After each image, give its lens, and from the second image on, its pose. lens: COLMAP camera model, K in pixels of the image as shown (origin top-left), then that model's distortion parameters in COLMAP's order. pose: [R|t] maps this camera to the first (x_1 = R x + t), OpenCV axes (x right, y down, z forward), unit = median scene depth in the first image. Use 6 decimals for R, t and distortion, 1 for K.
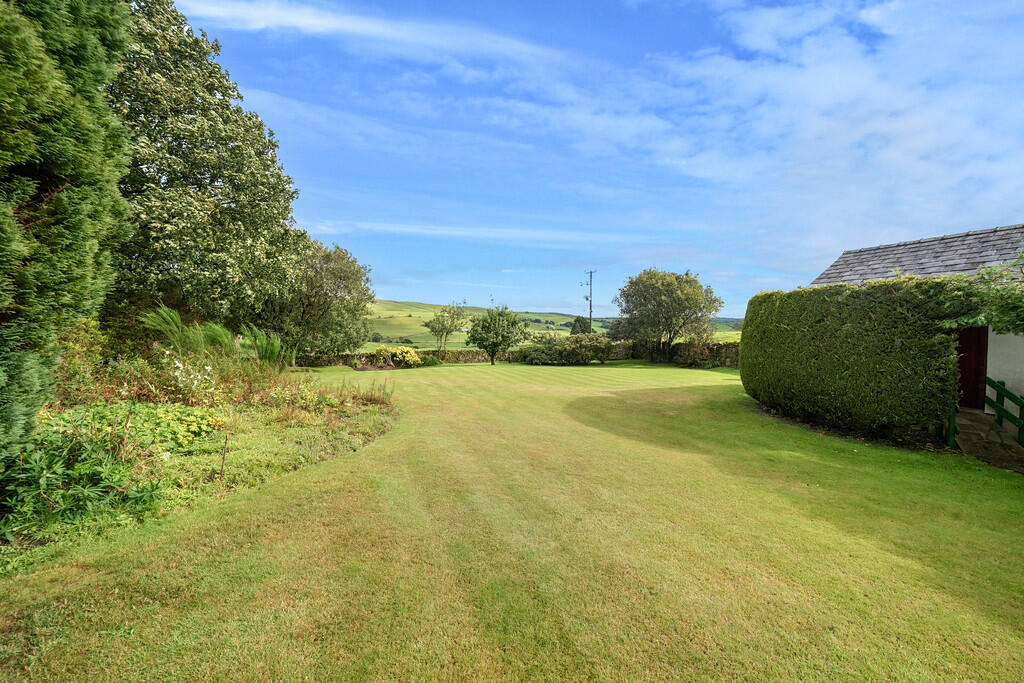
lens RADIAL K [[355.3, 0, 512.0], [0, 355.3, 341.5], [0, 0, 1]] dist [-0.000195, -0.000005]
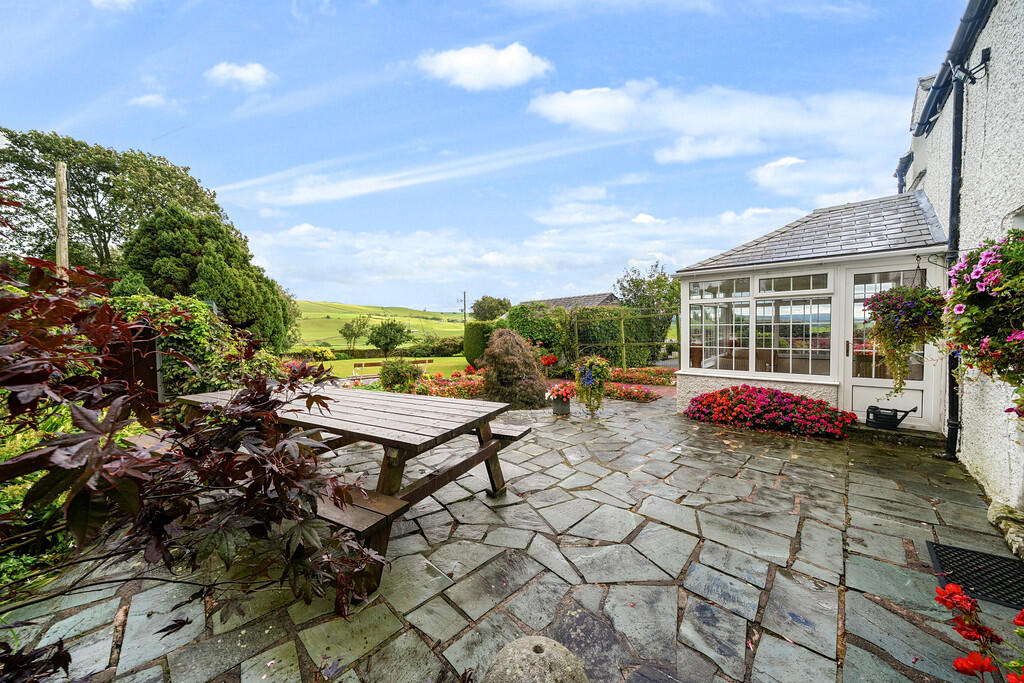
lens RADIAL K [[355.3, 0, 512.0], [0, 355.3, 341.5], [0, 0, 1]] dist [-0.000195, -0.000005]
pose [[0.980514, -0.019322, 0.195499, 0.174098], [0.019499, 0.999809, 0.001019, 0.004933], [-0.195481, 0.002812, 0.980703, -0.585637]]
